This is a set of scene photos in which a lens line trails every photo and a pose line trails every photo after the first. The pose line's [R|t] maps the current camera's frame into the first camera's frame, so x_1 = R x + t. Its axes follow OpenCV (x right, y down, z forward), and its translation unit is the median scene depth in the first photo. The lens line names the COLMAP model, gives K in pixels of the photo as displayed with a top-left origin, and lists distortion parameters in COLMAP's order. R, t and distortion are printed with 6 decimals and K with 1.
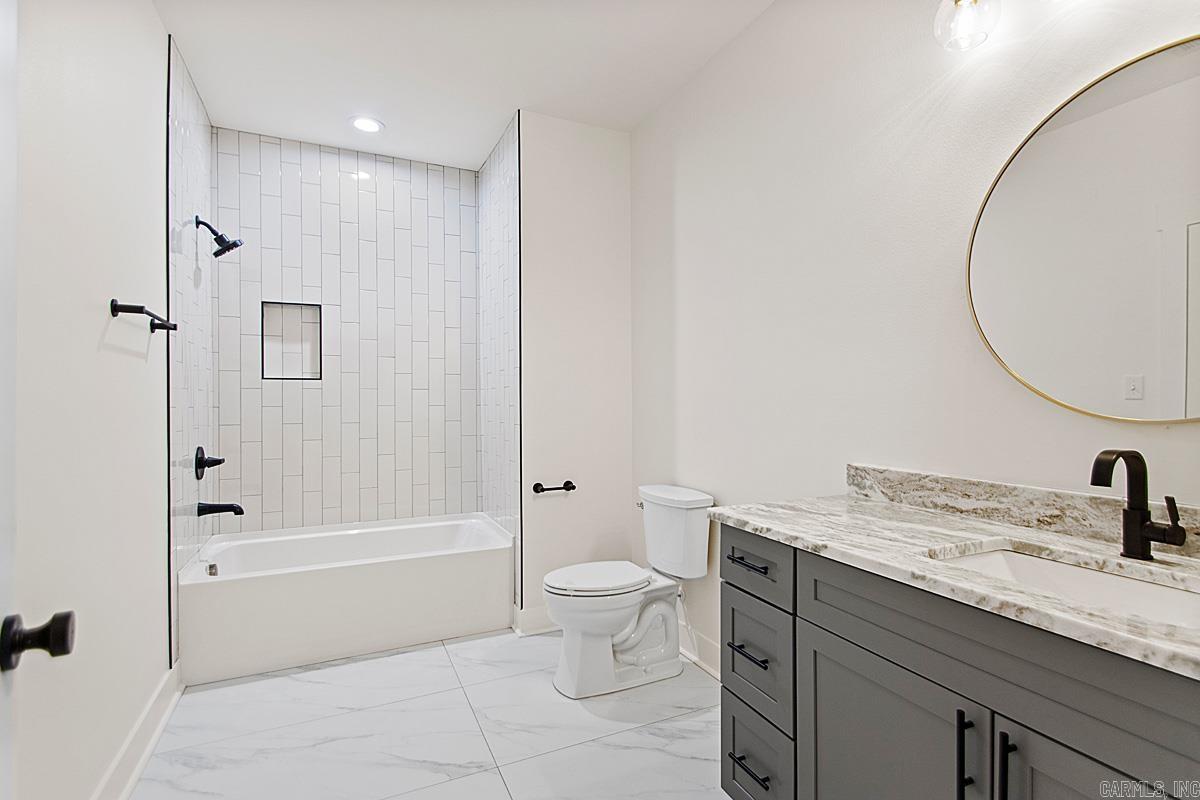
lens RADIAL K [[569.1, 0, 620.3], [0, 569.1, 387.3], [0, 0, 1]] dist [0.012372, -0.007412]
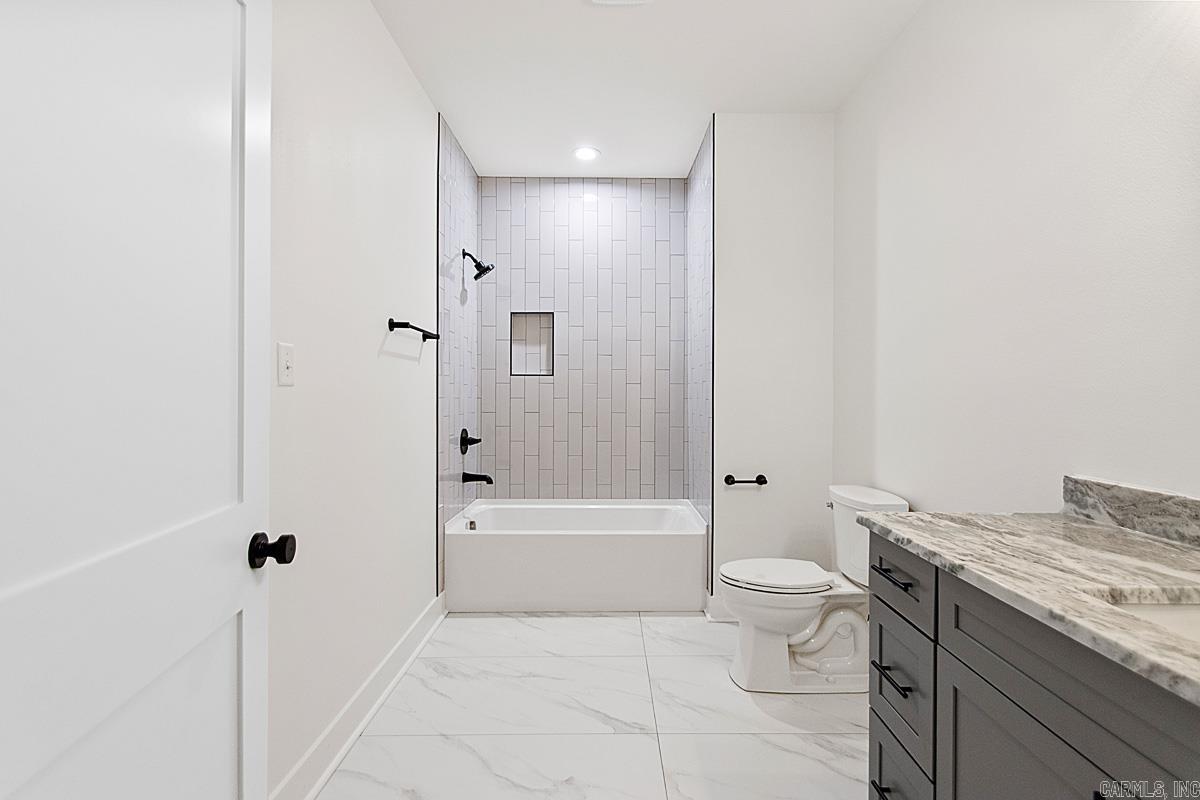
lens RADIAL K [[569.1, 0, 657.9], [0, 569.1, 381.6], [0, 0, 1]] dist [0.012372, -0.007412]
pose [[0.908149, -0.002626, -0.418639, 0.197999], [0.003289, 0.999994, 0.000862, -0.001364], [0.418635, -0.002160, 0.908152, 0.018199]]
